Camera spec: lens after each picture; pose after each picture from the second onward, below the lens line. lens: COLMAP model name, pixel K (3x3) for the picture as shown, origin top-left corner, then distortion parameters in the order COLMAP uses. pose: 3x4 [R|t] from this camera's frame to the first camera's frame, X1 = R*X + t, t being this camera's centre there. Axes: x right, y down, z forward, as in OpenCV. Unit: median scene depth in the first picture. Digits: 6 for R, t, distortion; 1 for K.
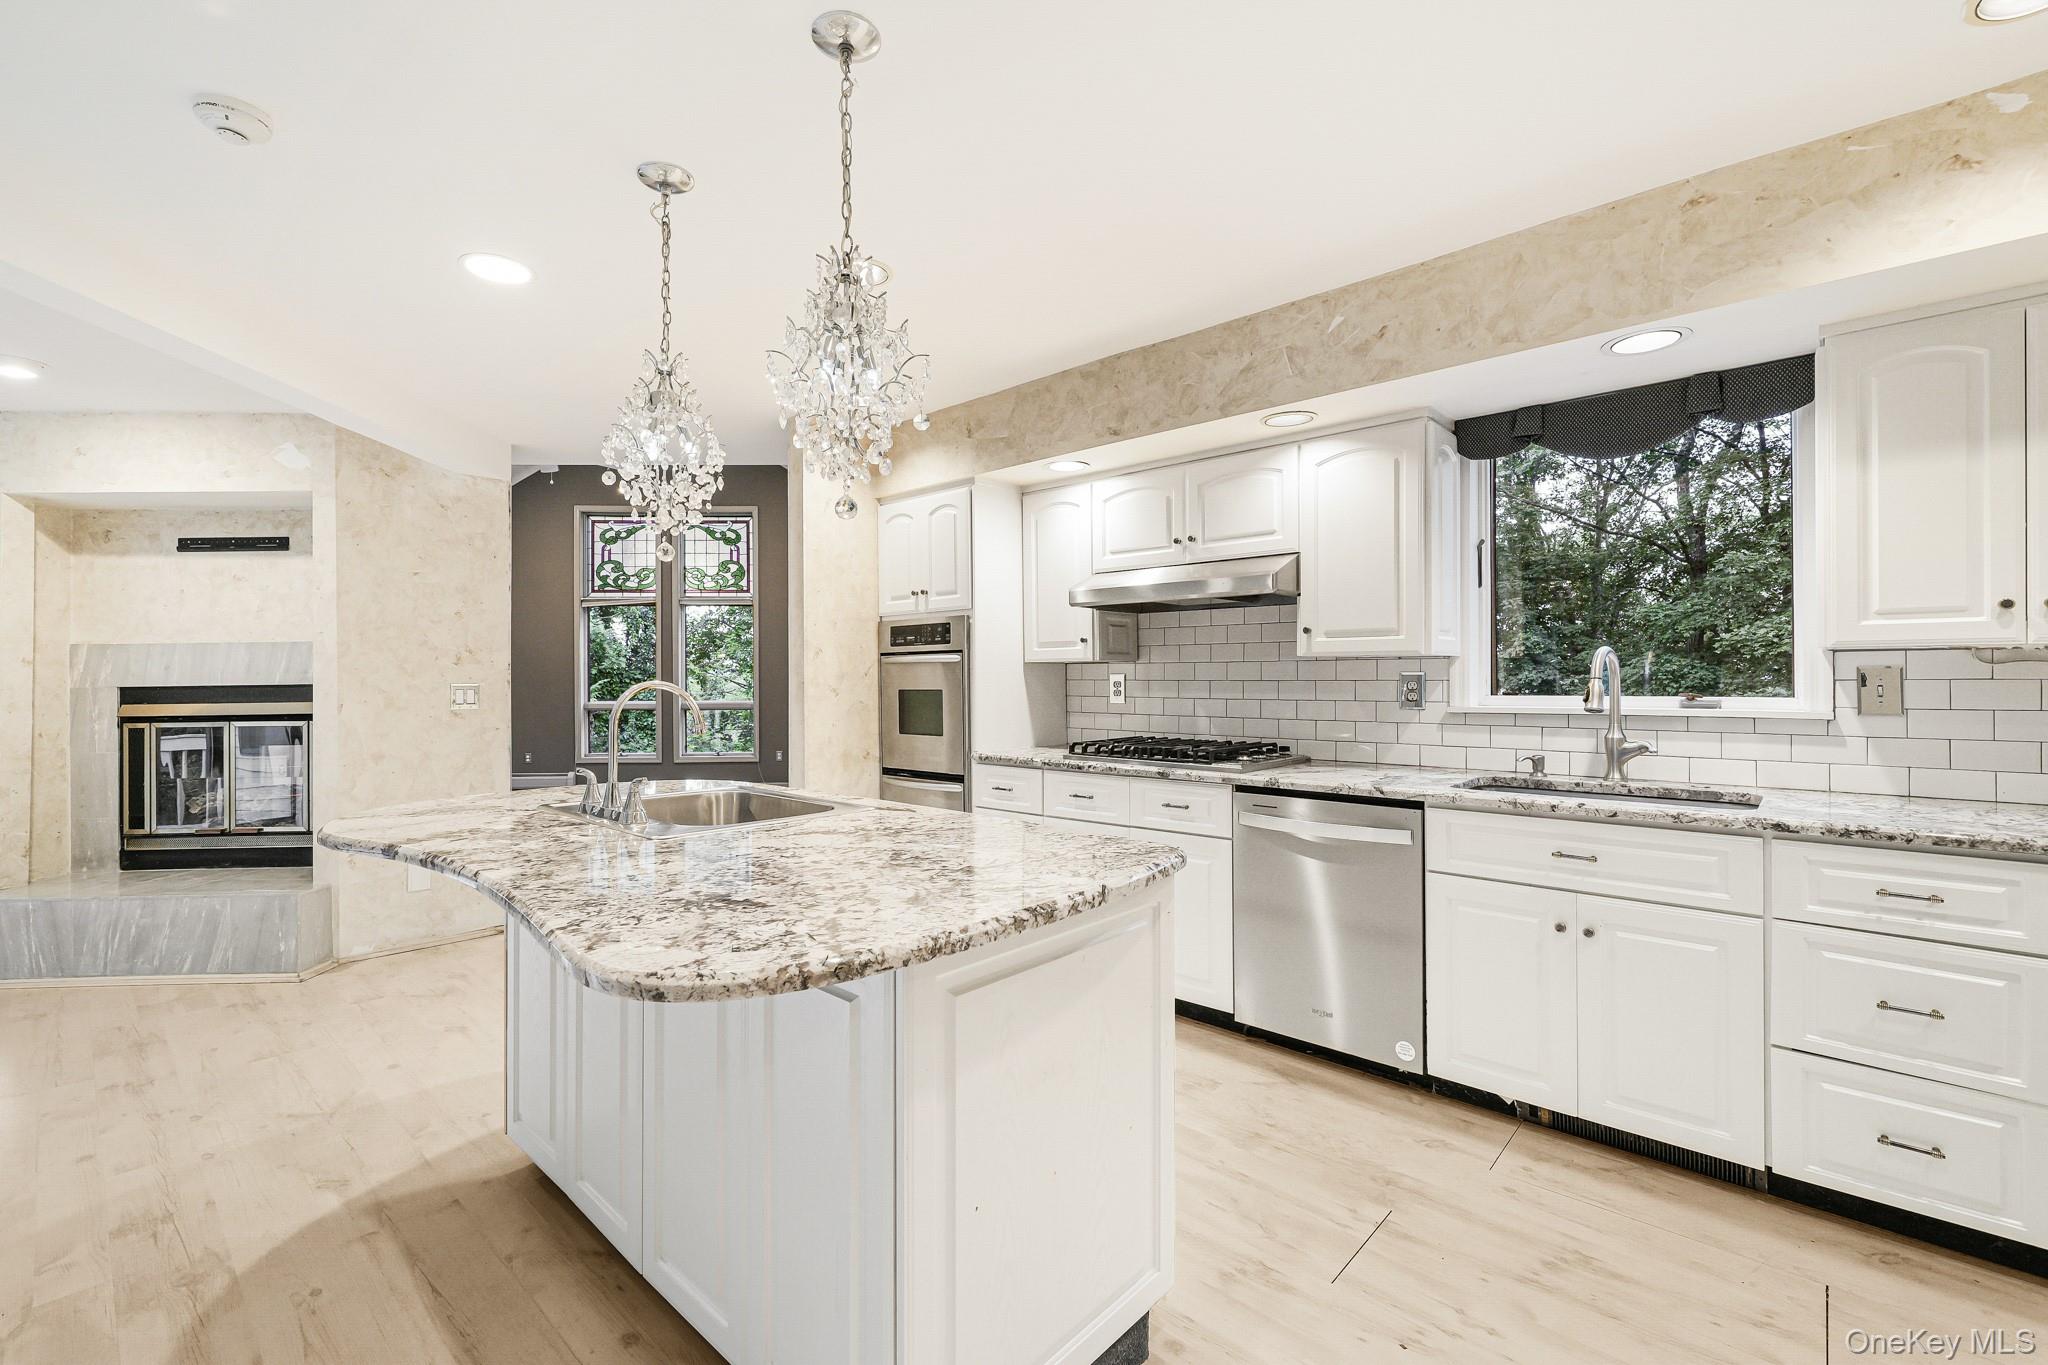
lens RADIAL K [[878.8, 0, 1017.6], [0, 878.8, 677.0], [0, 0, 1]] dist [-0.003870, -0.000275]
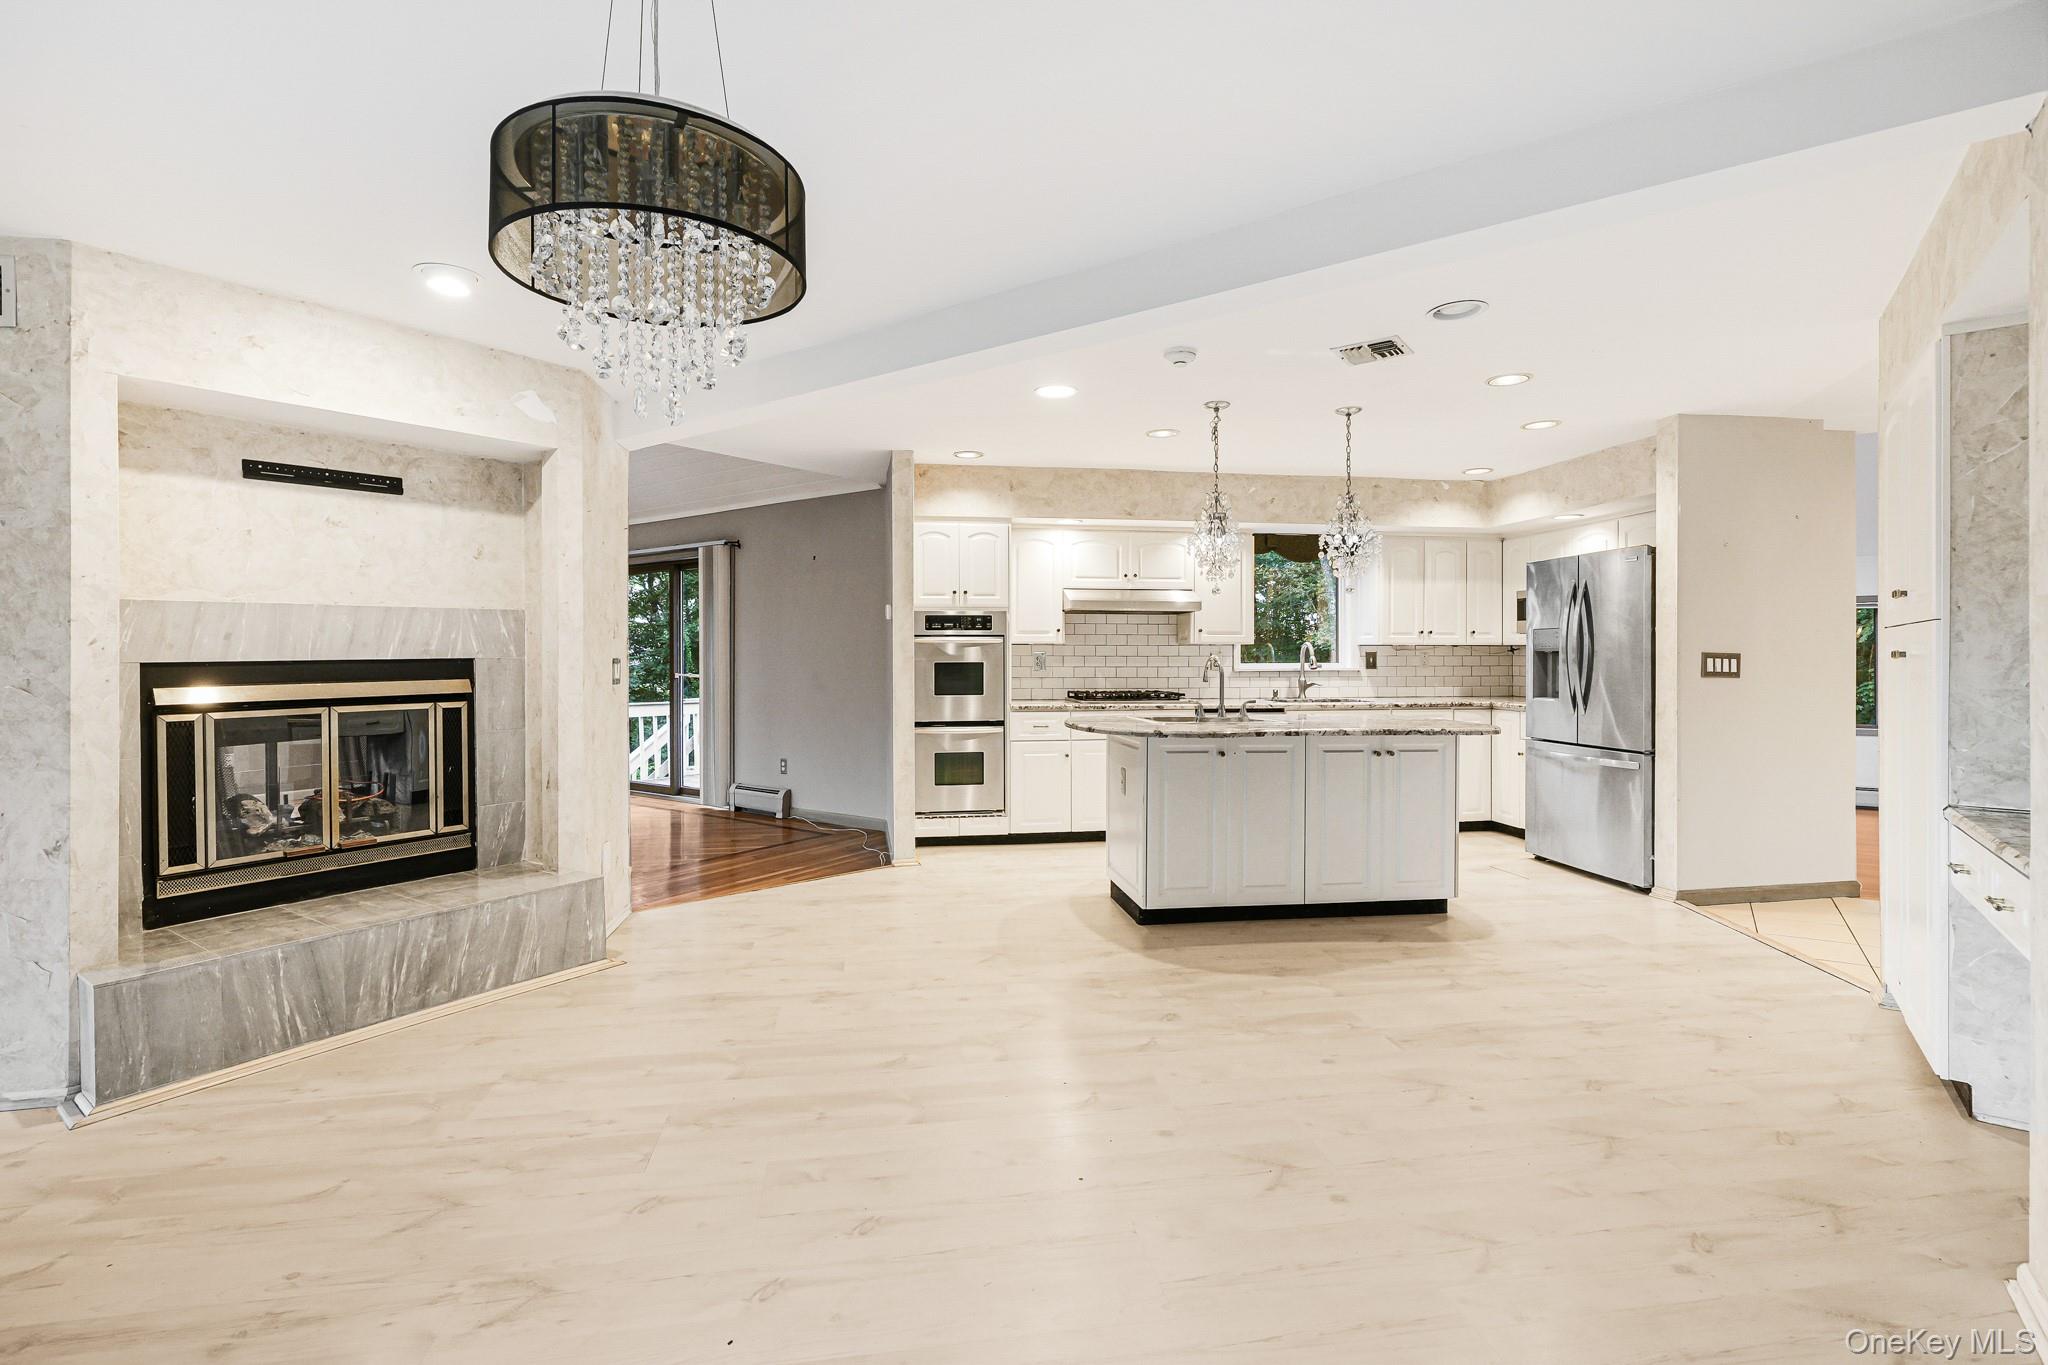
lens RADIAL K [[943.6, 0, 1017.7], [0, 943.6, 657.5], [0, 0, 1]] dist [0.000247, 0.000178]
pose [[0.624291, 0.000591, 0.781192, -1.427653], [-0.003598, 0.999991, 0.002119, 0.003842], [-0.781184, -0.004134, 0.624288, 0.001983]]
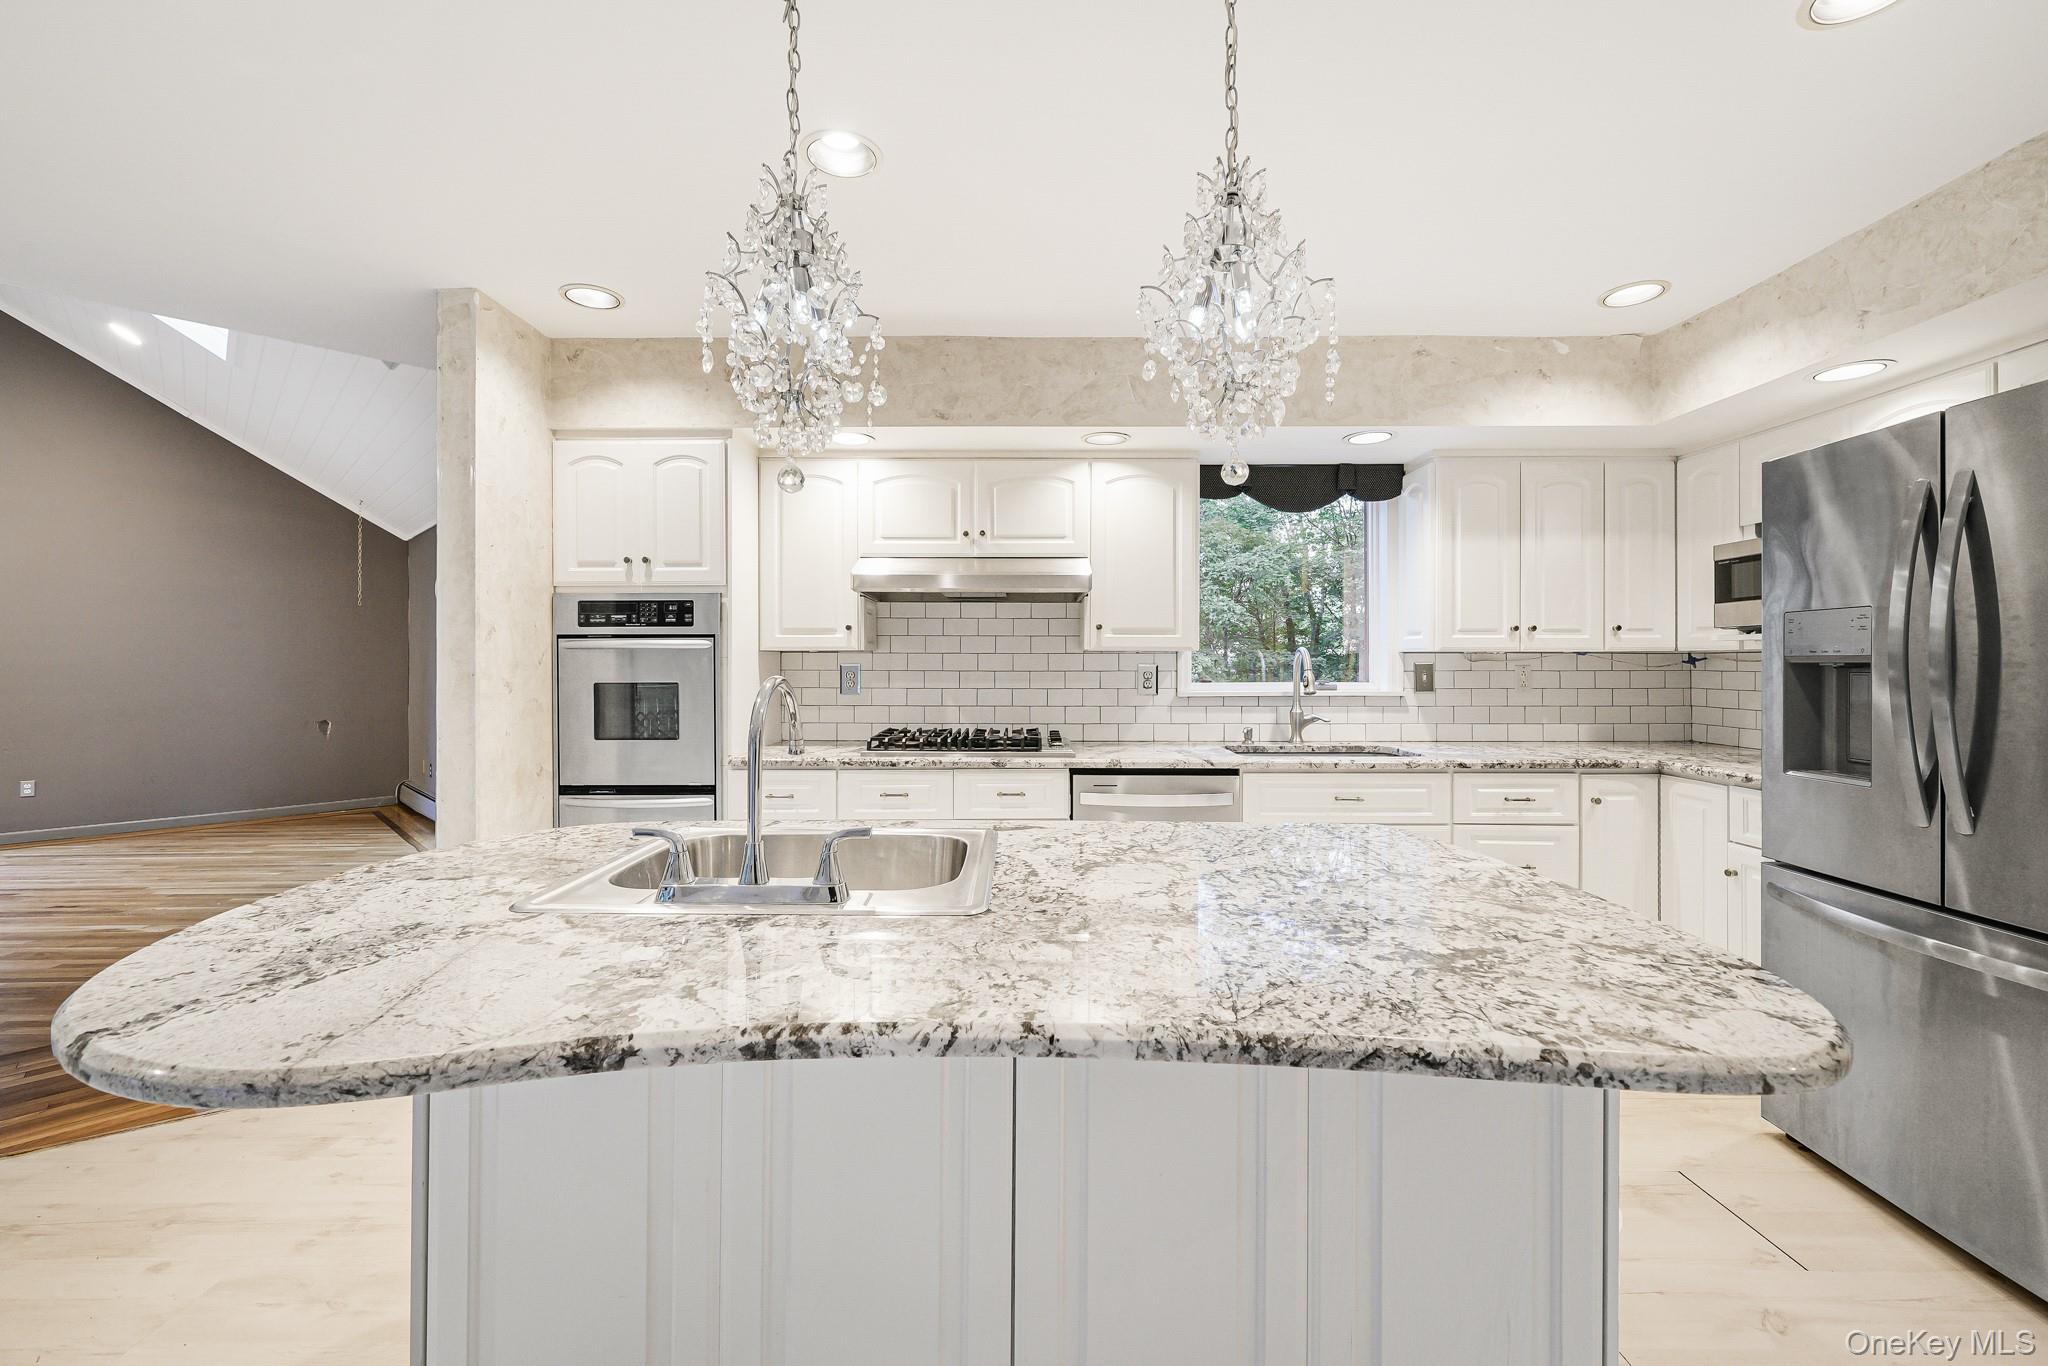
lens RADIAL K [[815.0, 0, 1023.7], [0, 815.0, 663.5], [0, 0, 1]] dist [-0.000530, 0.000124]
pose [[0.740279, 0.004359, 0.672286, -0.408204], [-0.003894, 0.999990, -0.002196, -0.003088], [-0.672289, -0.000992, 0.740288, 0.260325]]
